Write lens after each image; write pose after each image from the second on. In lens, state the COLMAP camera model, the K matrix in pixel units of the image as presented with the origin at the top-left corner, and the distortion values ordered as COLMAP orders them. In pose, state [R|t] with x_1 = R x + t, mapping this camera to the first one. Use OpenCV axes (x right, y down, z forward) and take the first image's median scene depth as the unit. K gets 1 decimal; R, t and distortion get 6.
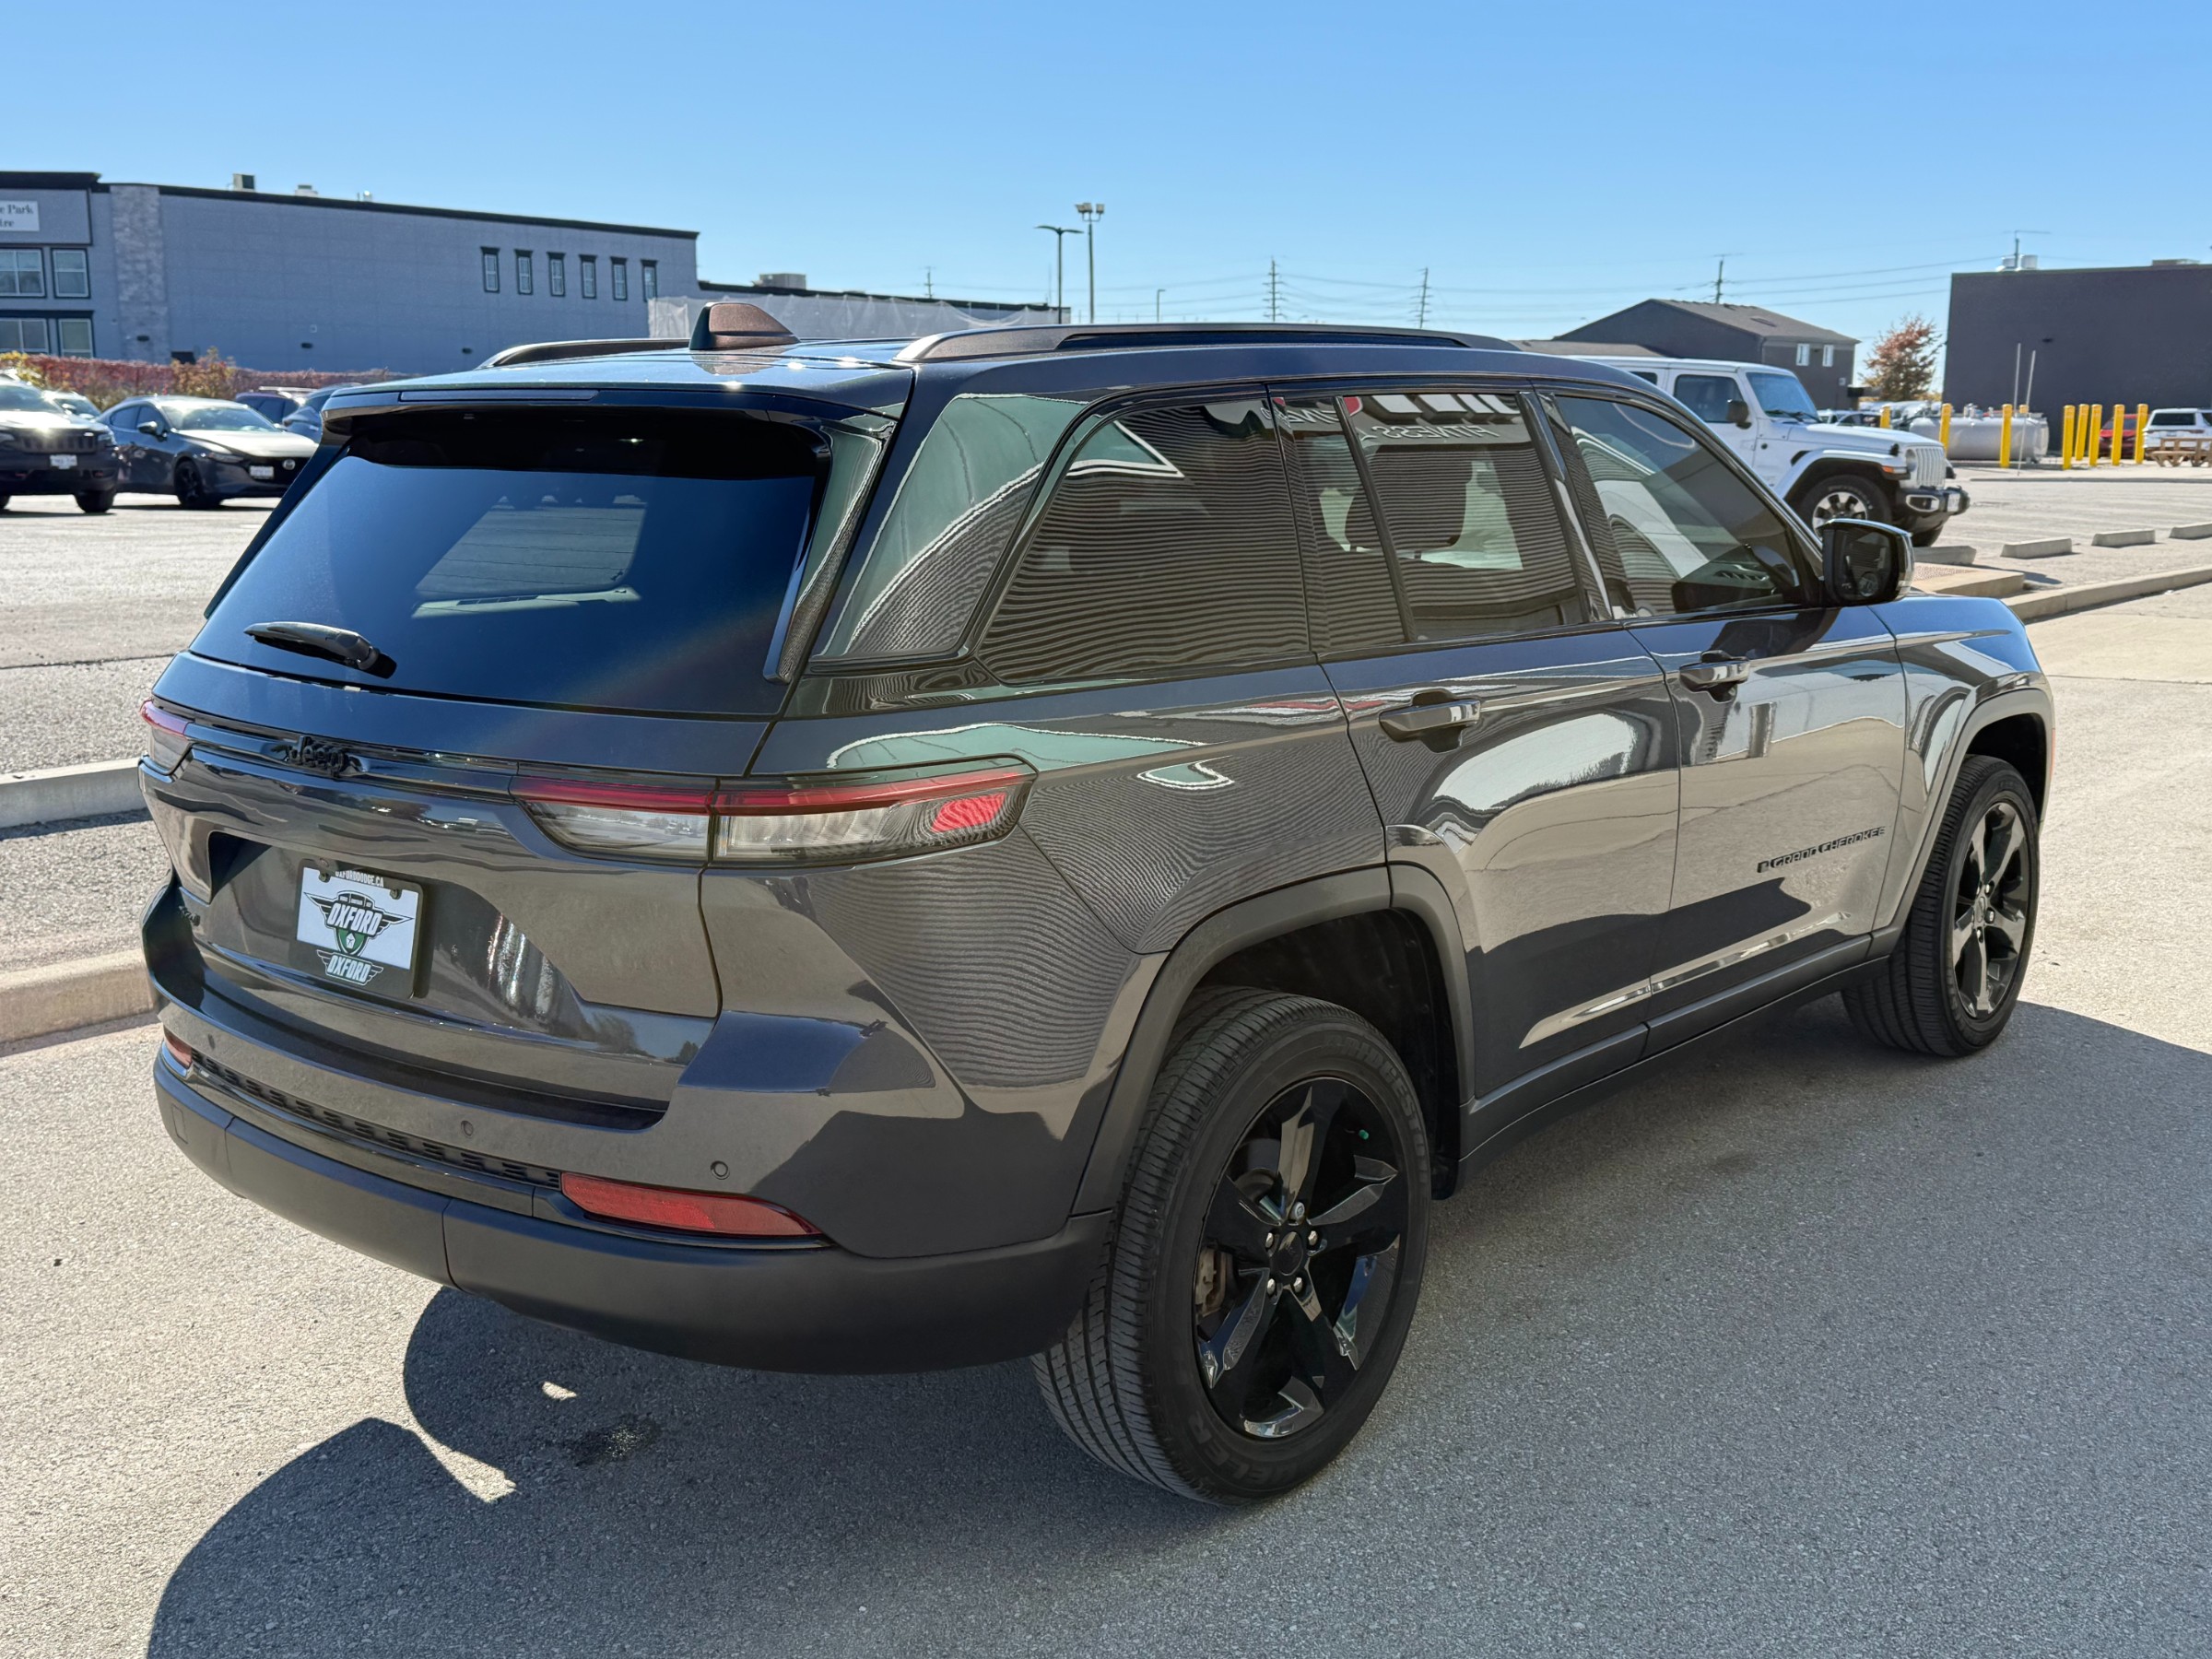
lens RADIAL K [[2232.8, 0, 1106.0], [0, 2232.8, 829.5], [0, 0, 1]] dist [0.159704, -0.319629]
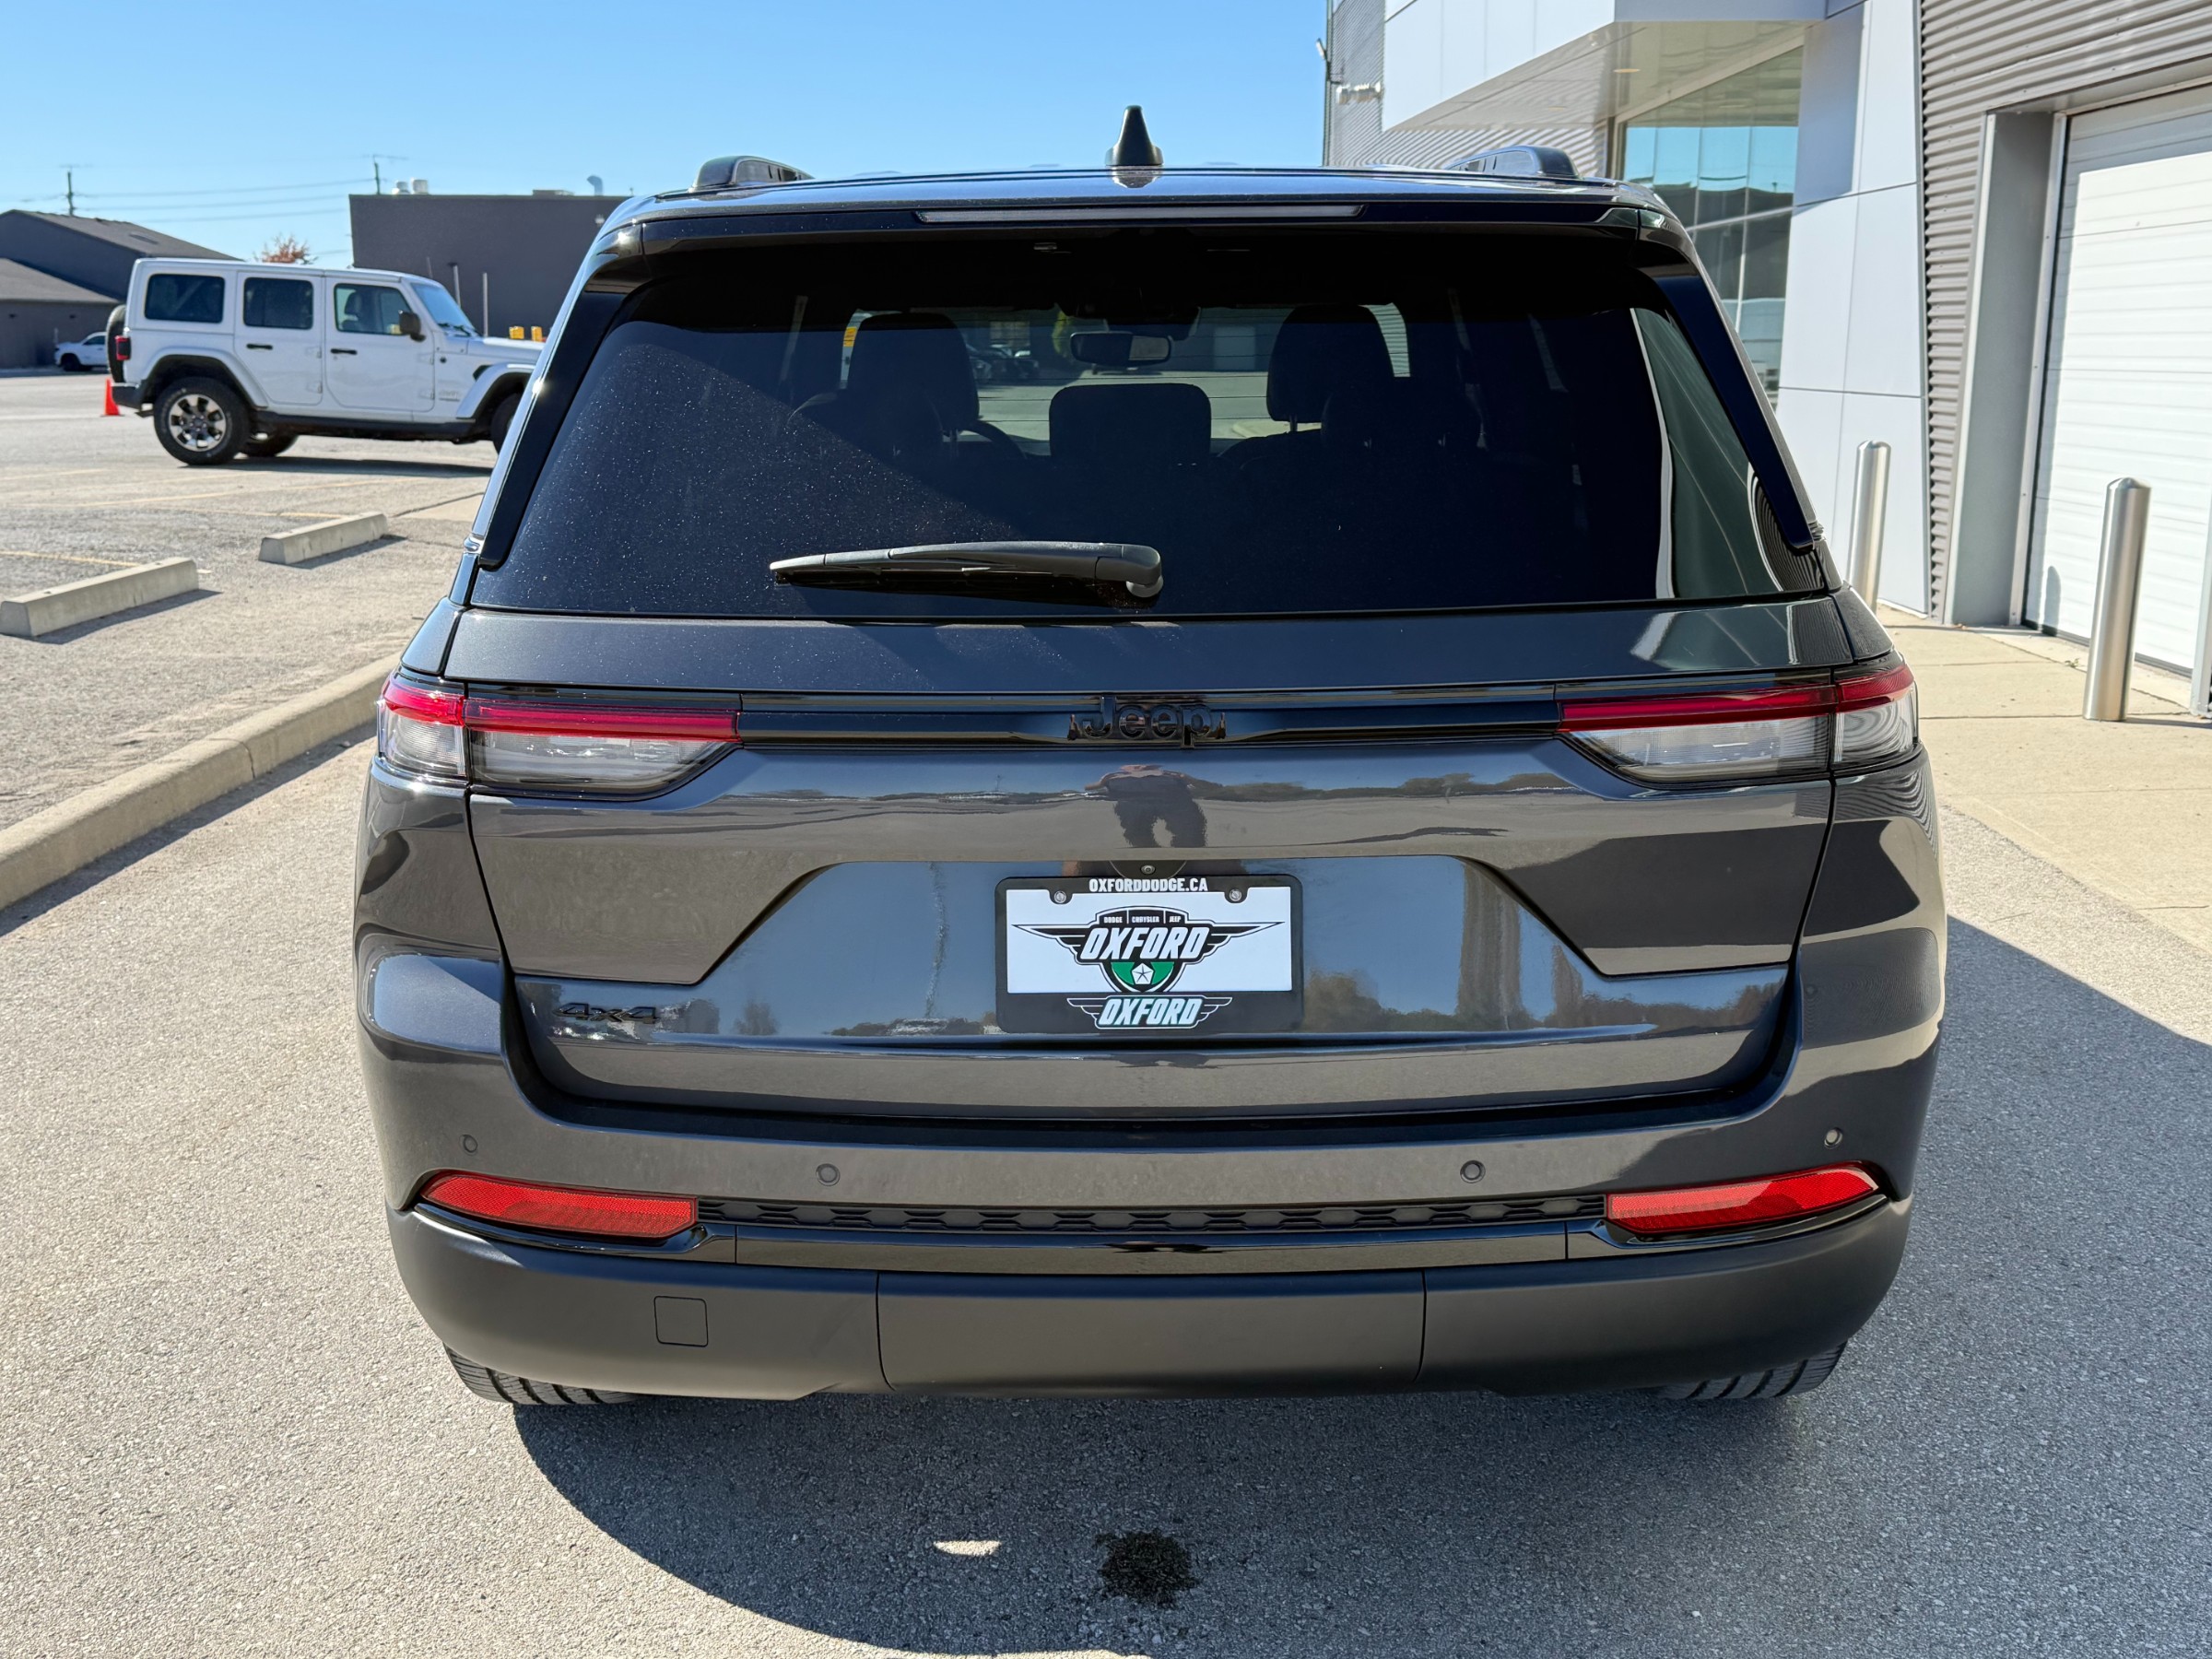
lens RADIAL K [[2232.8, 0, 1106.0], [0, 2232.8, 829.5], [0, 0, 1]] dist [0.159704, -0.319629]
pose [[0.765815, -0.143917, 0.626750, -0.778400], [0.124389, 0.989380, 0.075196, -0.051468], [-0.630916, 0.020375, 0.775583, 0.448865]]
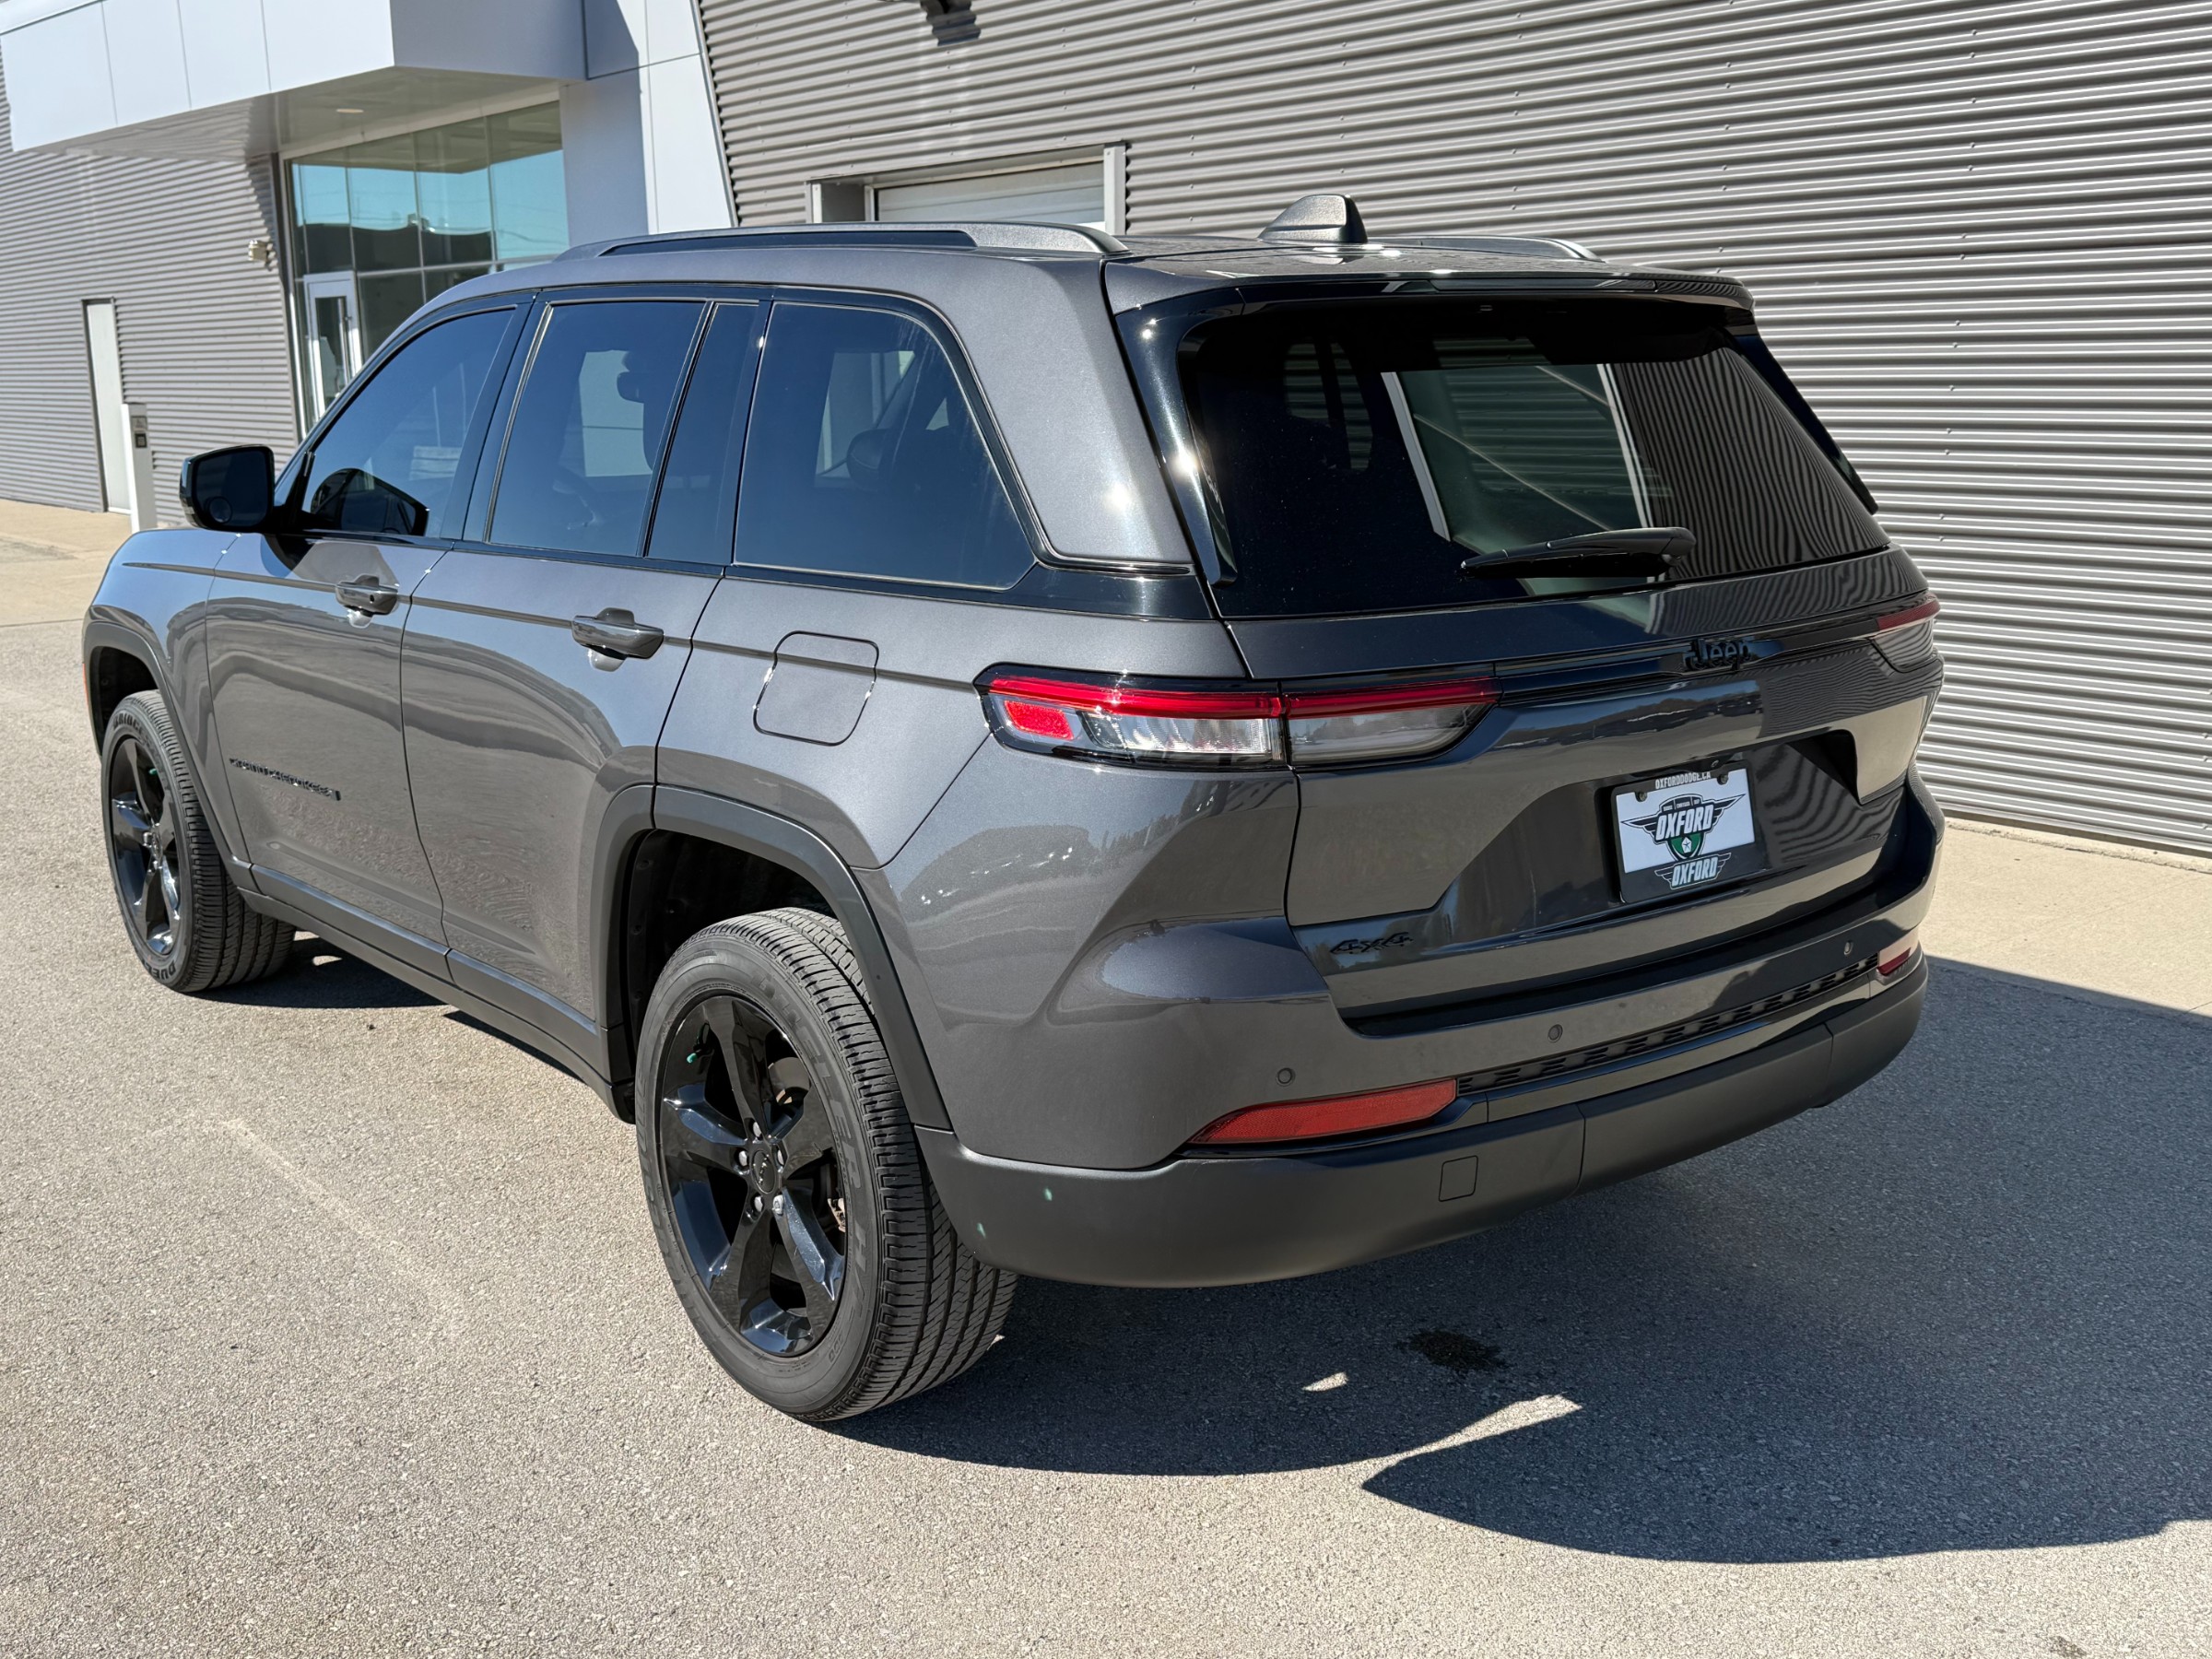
lens RADIAL K [[2232.8, 0, 1106.0], [0, 2232.8, 829.5], [0, 0, 1]] dist [0.159704, -0.319629]
pose [[0.180536, -0.205882, 0.961779, -1.308335], [0.191482, 0.966494, 0.170948, -0.171408], [-0.964749, 0.153301, 0.213910, 1.025545]]
